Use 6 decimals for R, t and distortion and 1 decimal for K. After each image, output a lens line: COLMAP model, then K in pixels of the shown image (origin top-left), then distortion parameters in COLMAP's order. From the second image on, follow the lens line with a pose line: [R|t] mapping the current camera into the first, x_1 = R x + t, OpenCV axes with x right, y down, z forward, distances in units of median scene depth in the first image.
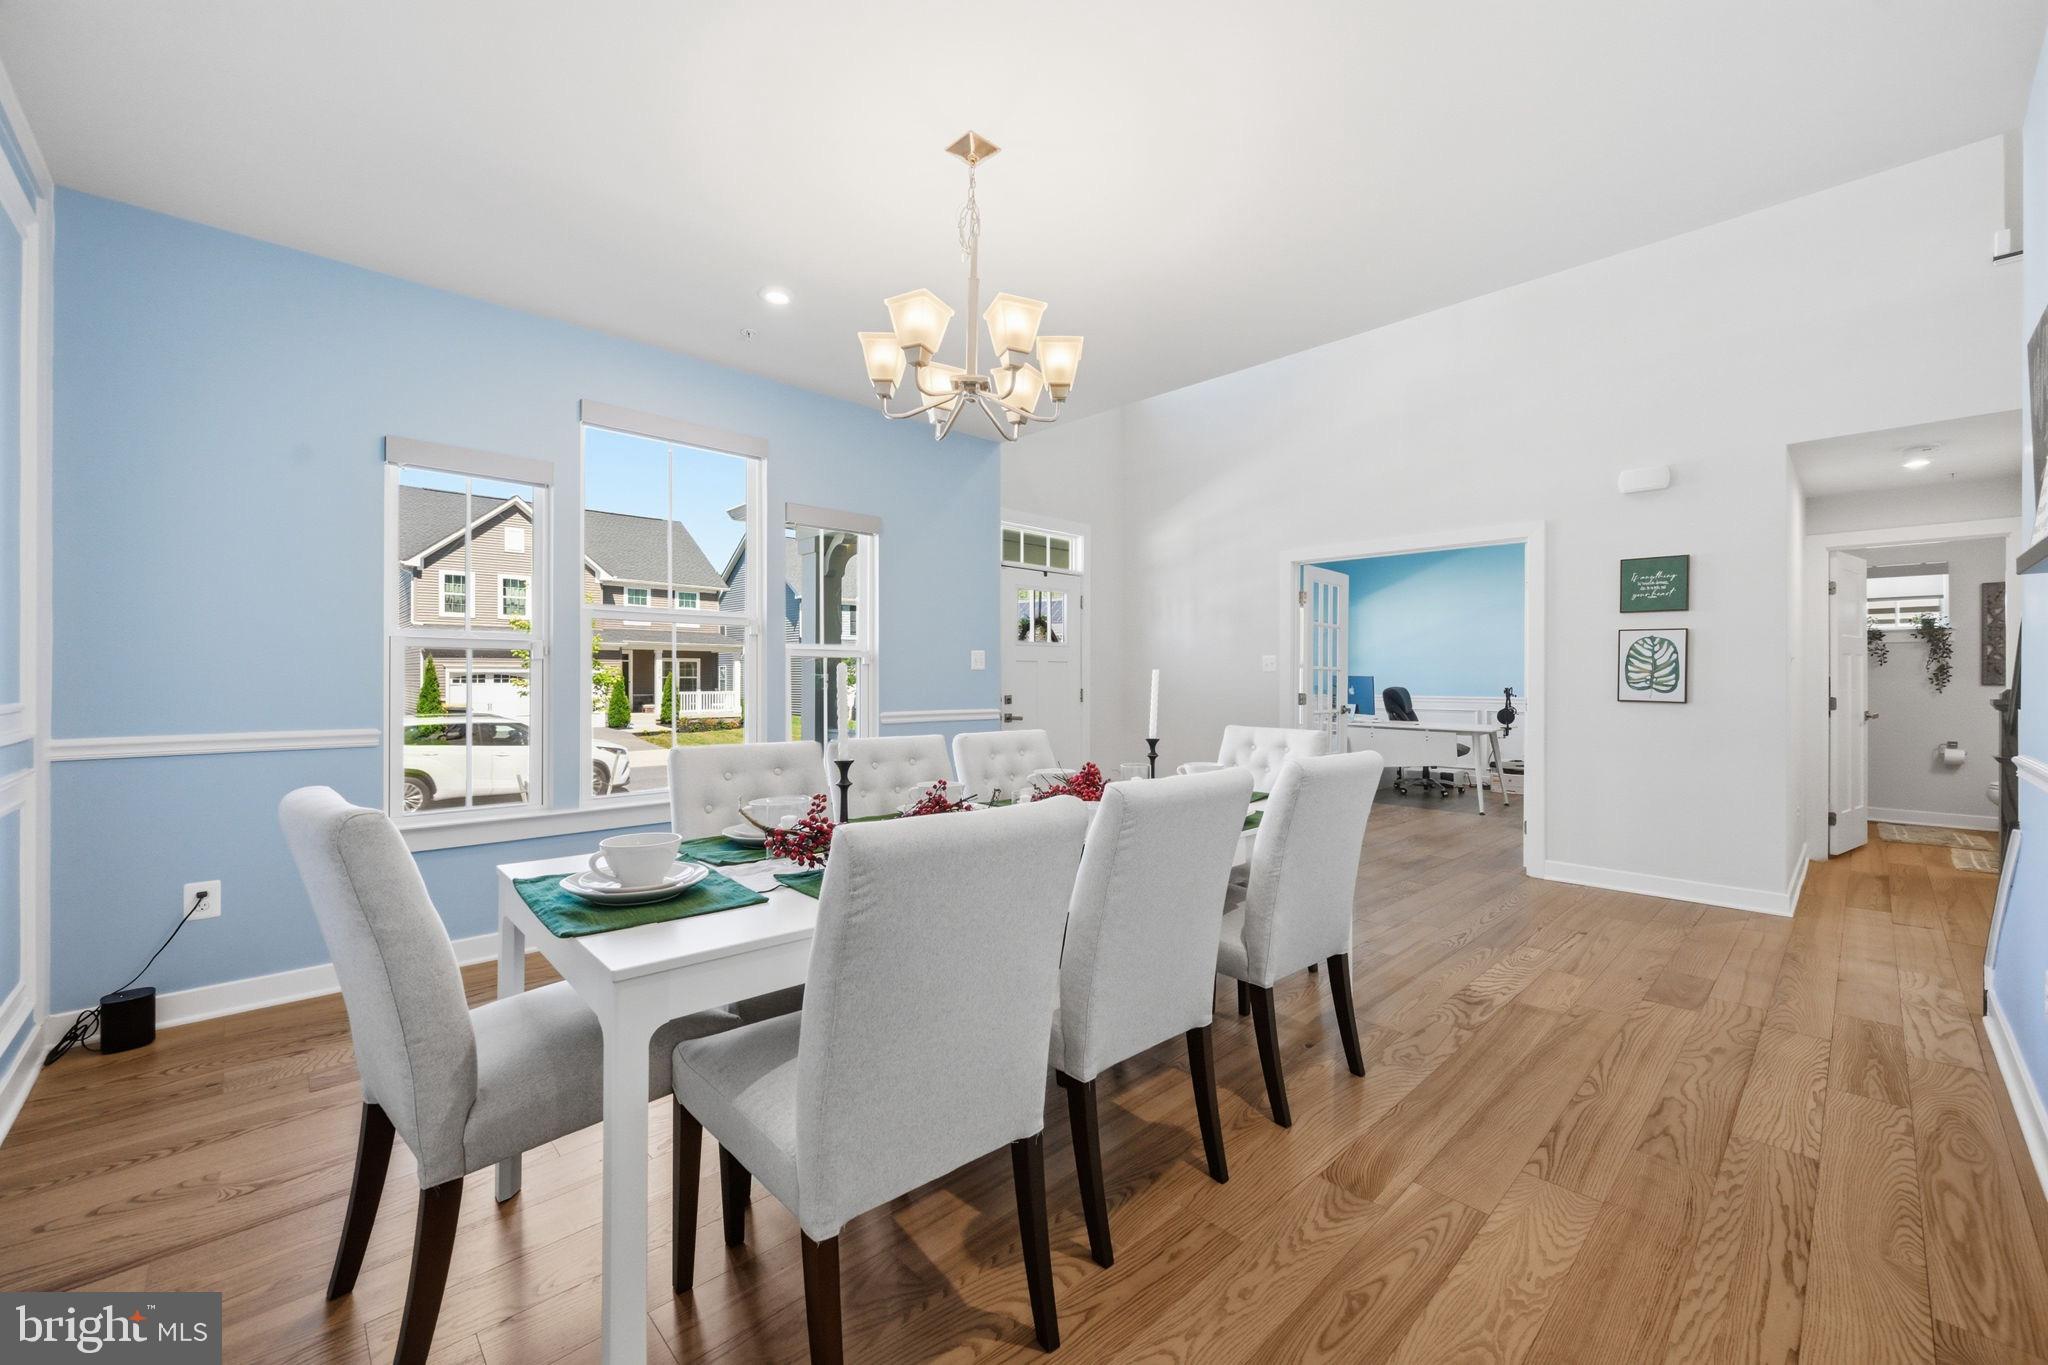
lens RADIAL K [[809.0, 0, 1016.5], [0, 809.0, 668.1], [0, 0, 1]] dist [-0.003939, 0.001009]
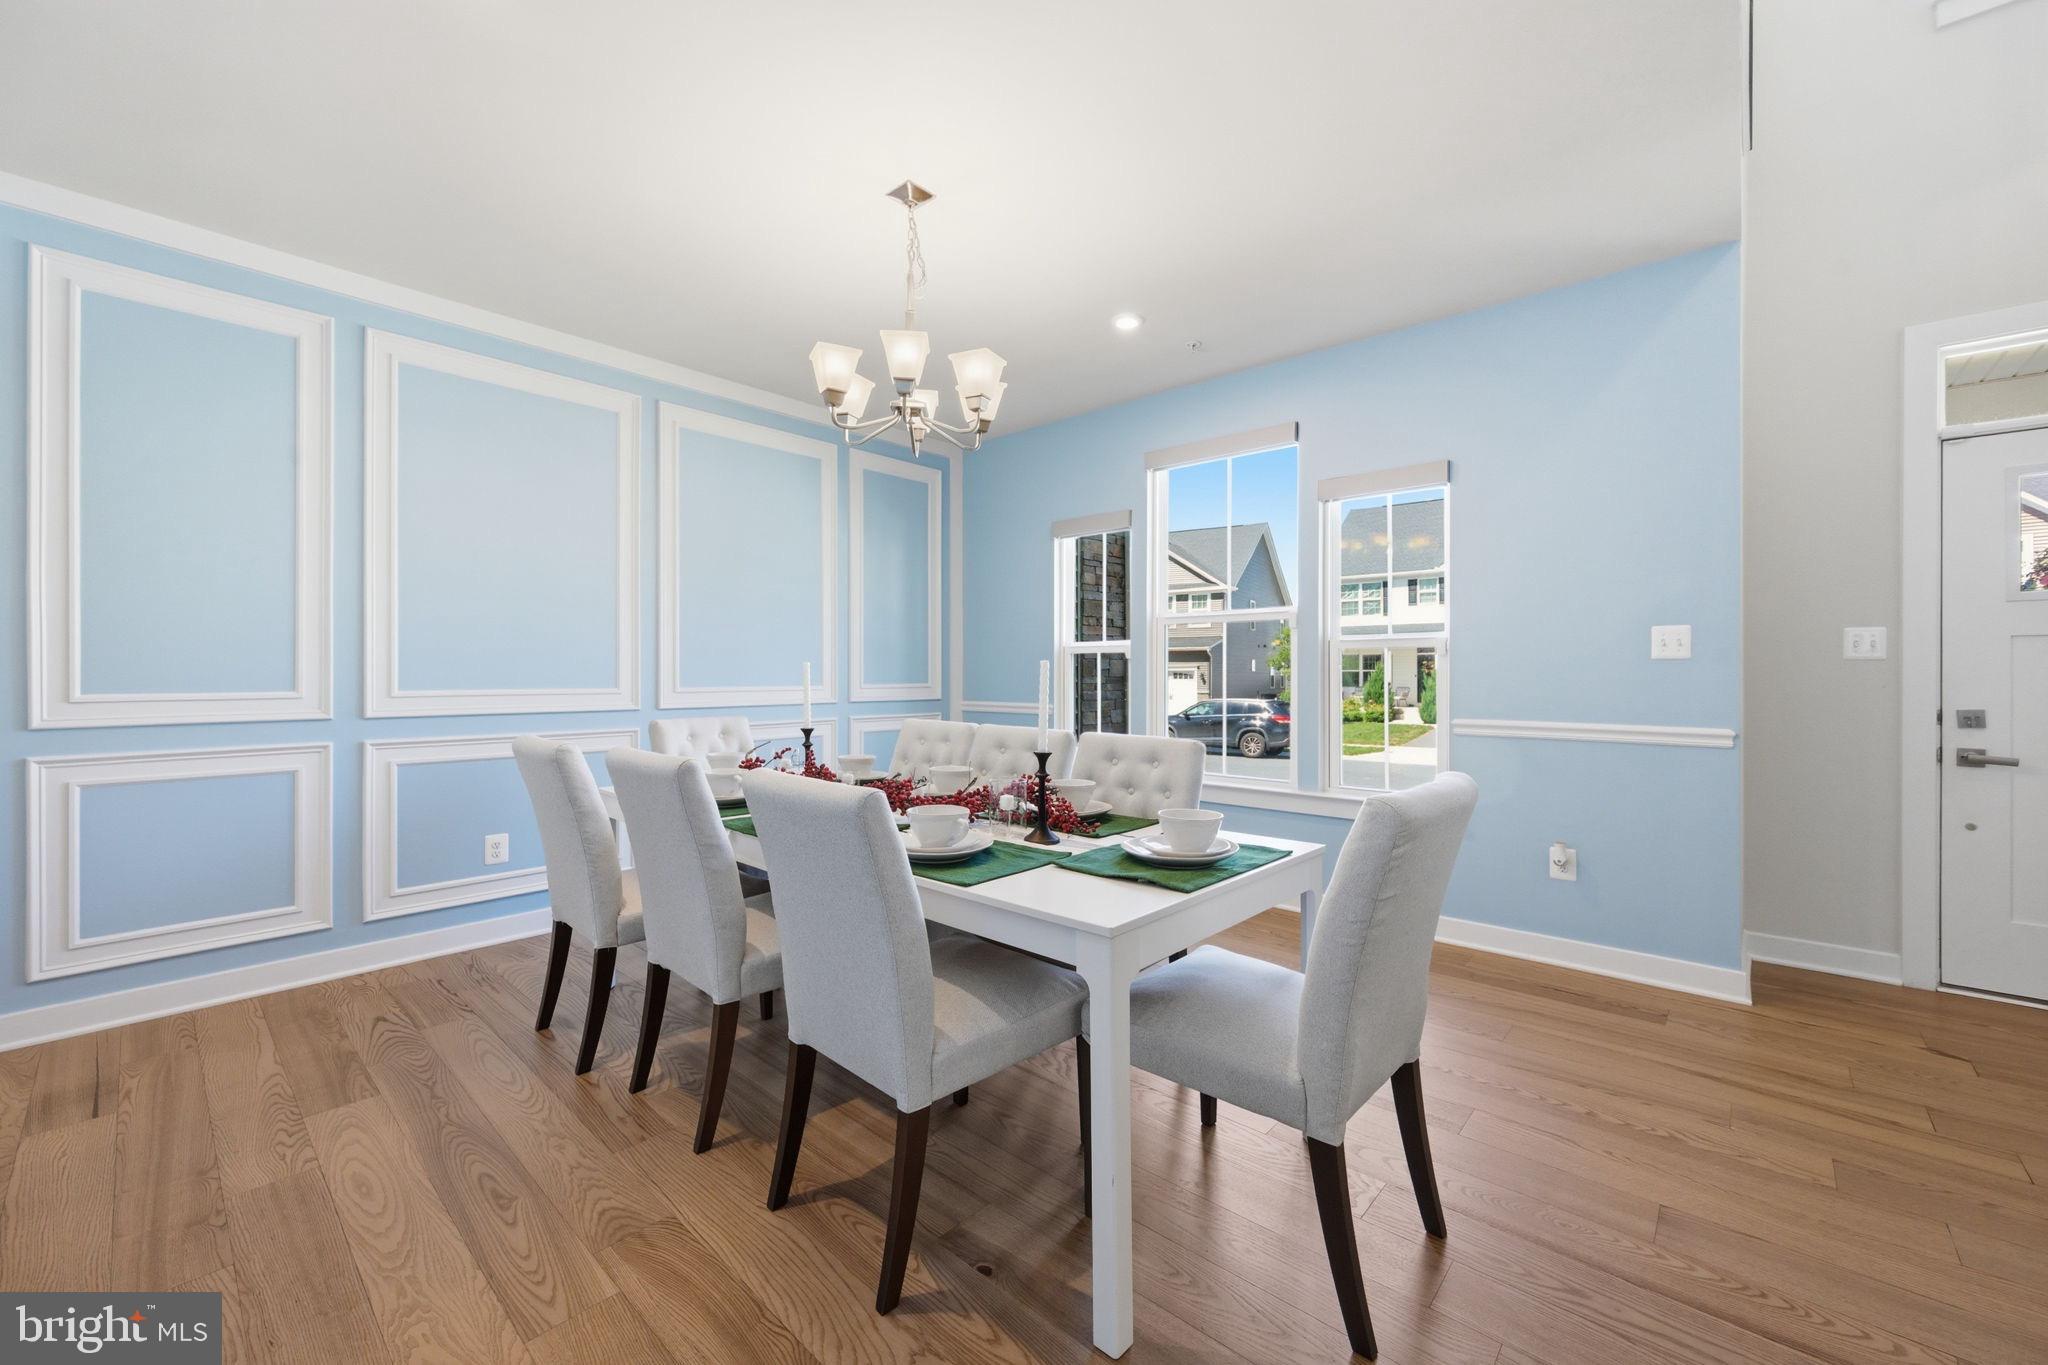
lens RADIAL K [[809.0, 0, 1020.9], [0, 809.0, 682.4], [0, 0, 1]] dist [-0.003939, 0.001009]
pose [[0.074444, 0.009460, -0.997180, 1.247707], [0.008571, 0.999912, 0.010126, 0.022013], [0.997188, -0.009301, 0.074357, 1.271667]]
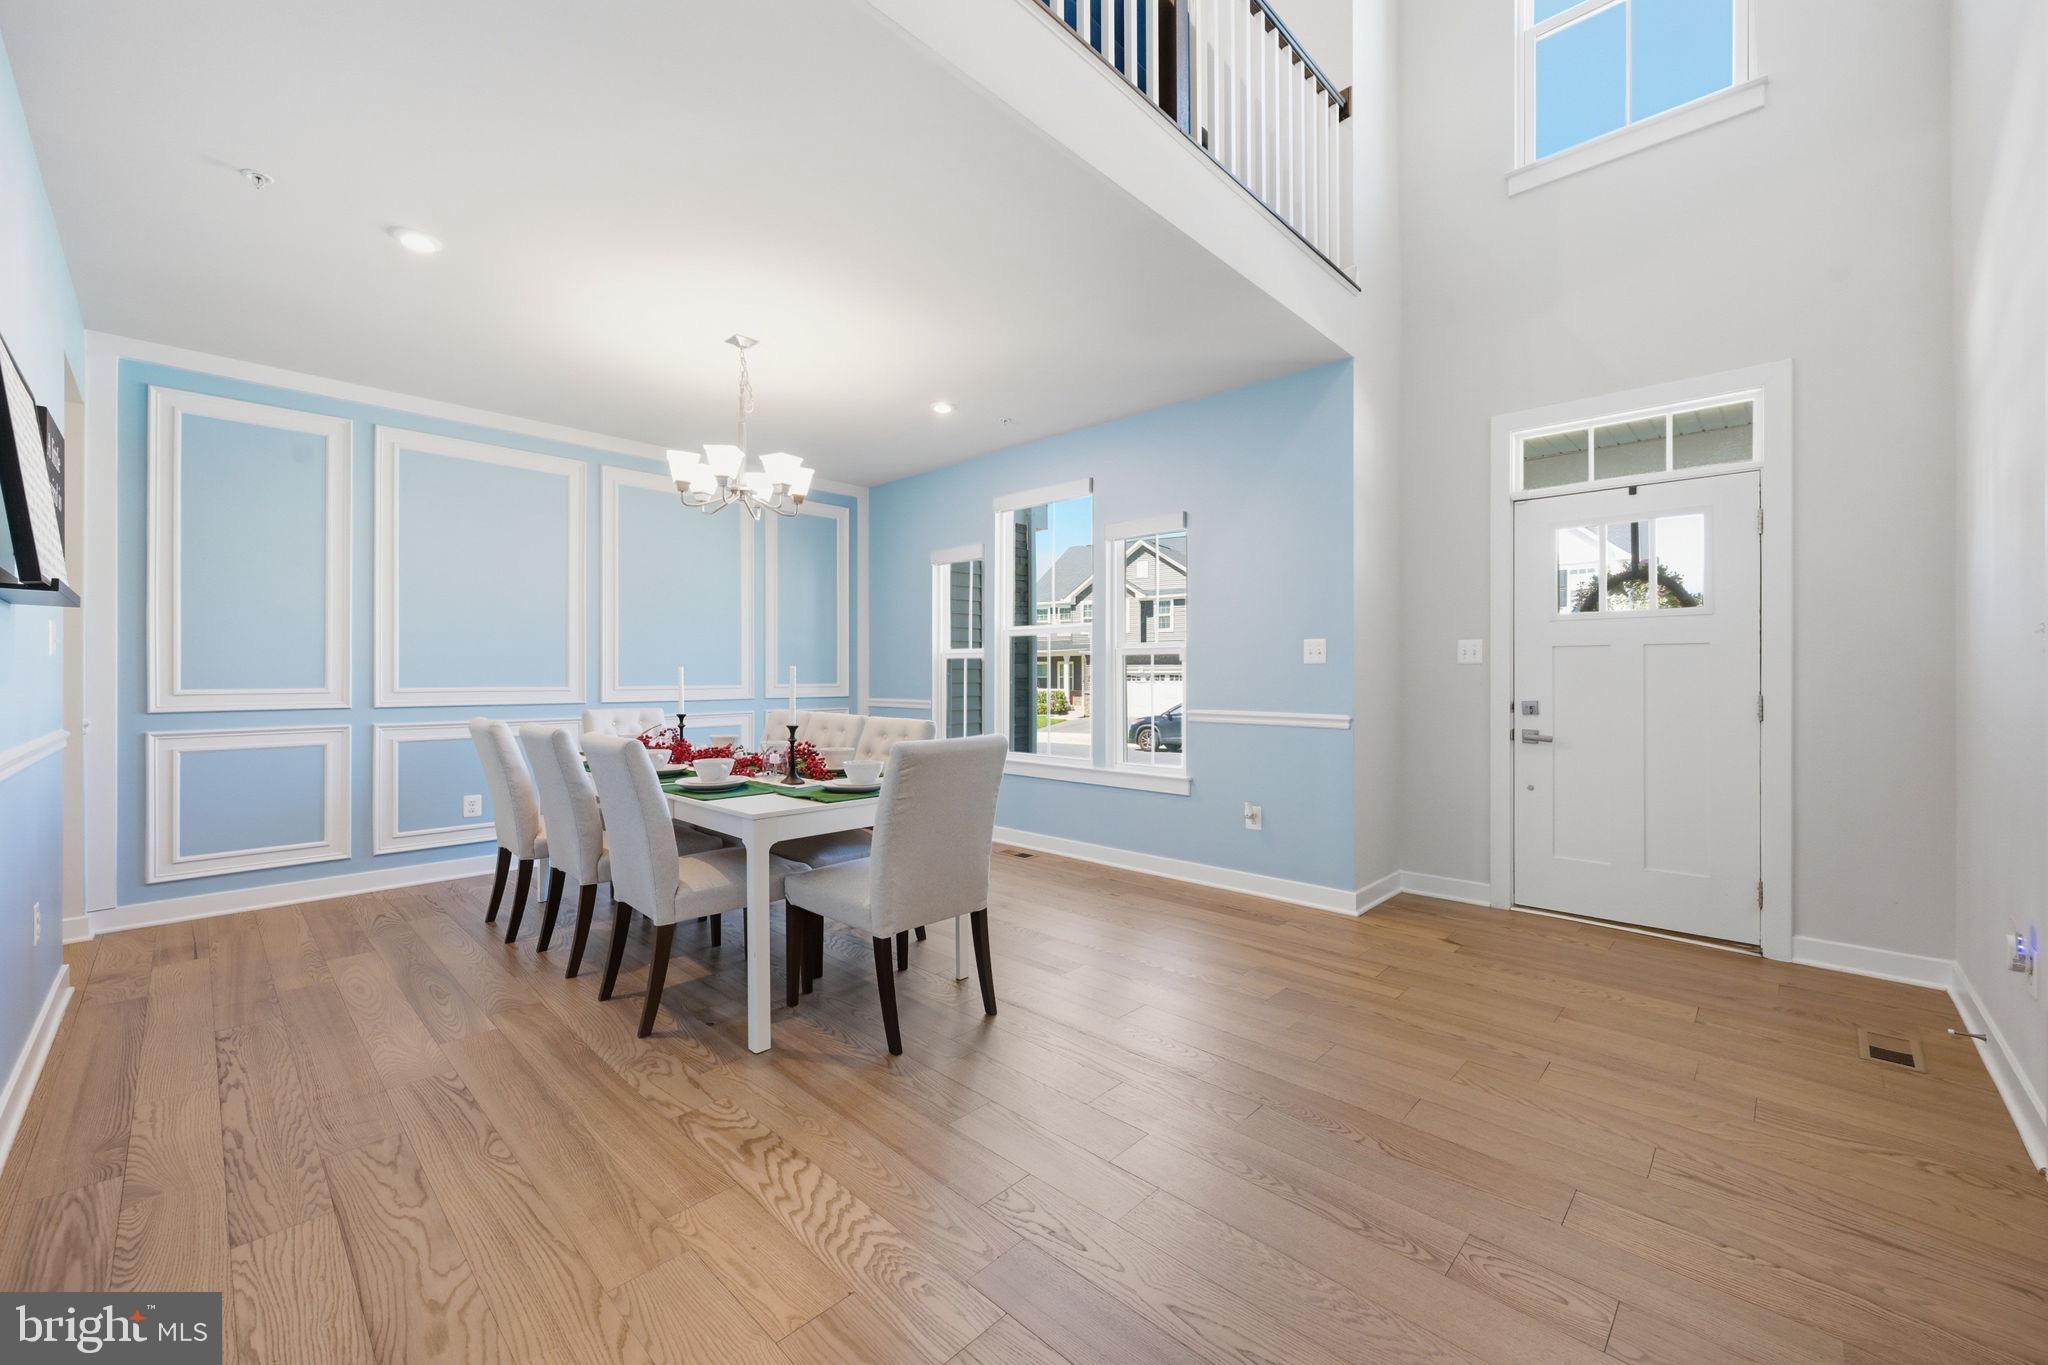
lens RADIAL K [[809.0, 0, 1024.5], [0, 809.0, 683.5], [0, 0, 1]] dist [-0.003939, 0.001009]
pose [[0.045495, 0.007848, -0.998934, 1.830674], [0.009366, 0.999922, 0.008282, 0.029611], [0.998921, -0.009733, 0.045418, 1.759294]]
